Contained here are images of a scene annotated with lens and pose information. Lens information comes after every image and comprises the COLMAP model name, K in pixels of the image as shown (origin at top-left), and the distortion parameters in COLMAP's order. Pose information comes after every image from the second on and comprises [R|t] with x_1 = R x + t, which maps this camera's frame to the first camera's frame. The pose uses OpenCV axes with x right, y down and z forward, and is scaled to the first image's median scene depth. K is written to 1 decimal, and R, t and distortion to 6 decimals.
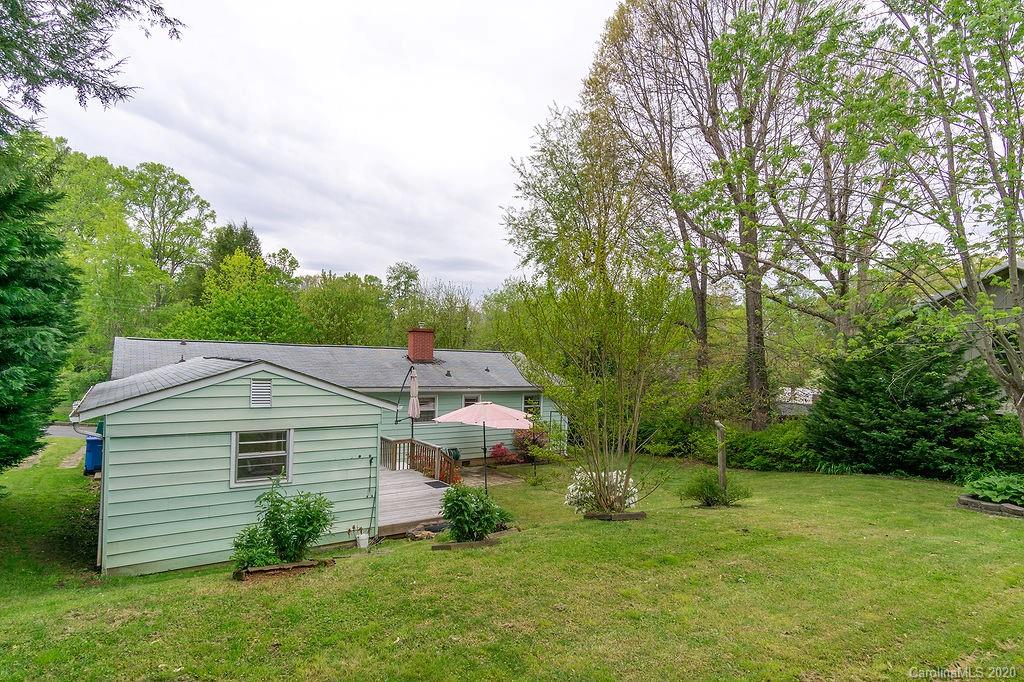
lens RADIAL K [[603.4, 0, 512.0], [0, 603.4, 341.0], [0, 0, 1]] dist [-0.002527, -0.000098]
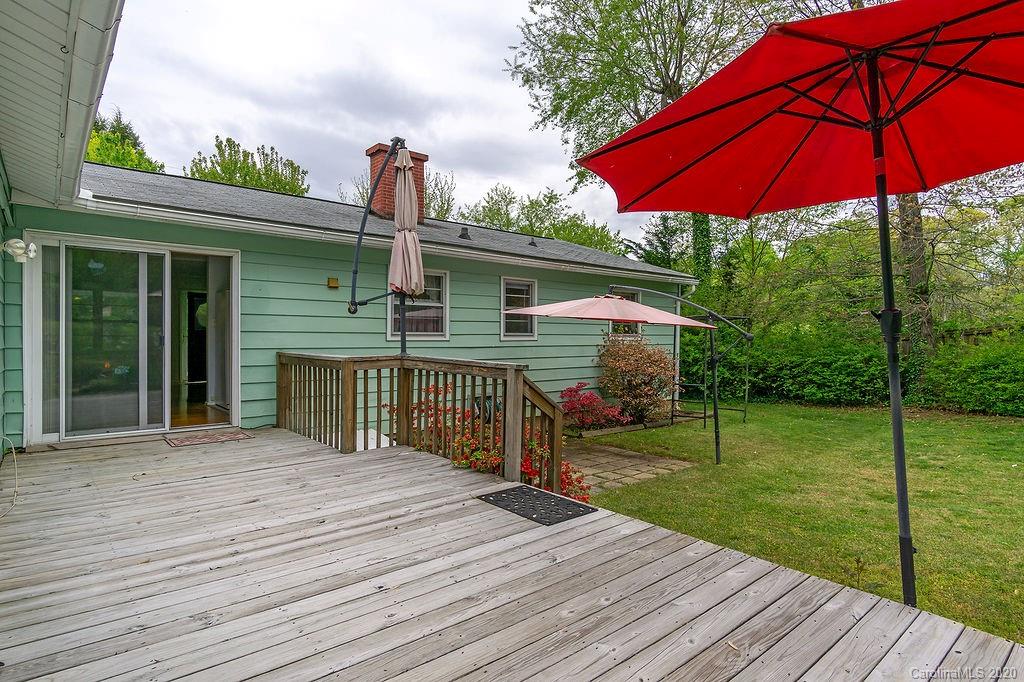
lens RADIAL K [[545.3, 0, 512.0], [0, 545.3, 341.0], [0, 0, 1]] dist [0.000231, -0.000103]
pose [[0.993222, -0.023740, 0.113783, -0.137517], [0.021089, 0.999479, 0.024450, 0.144835], [-0.114304, -0.021885, 0.993205, 0.683474]]
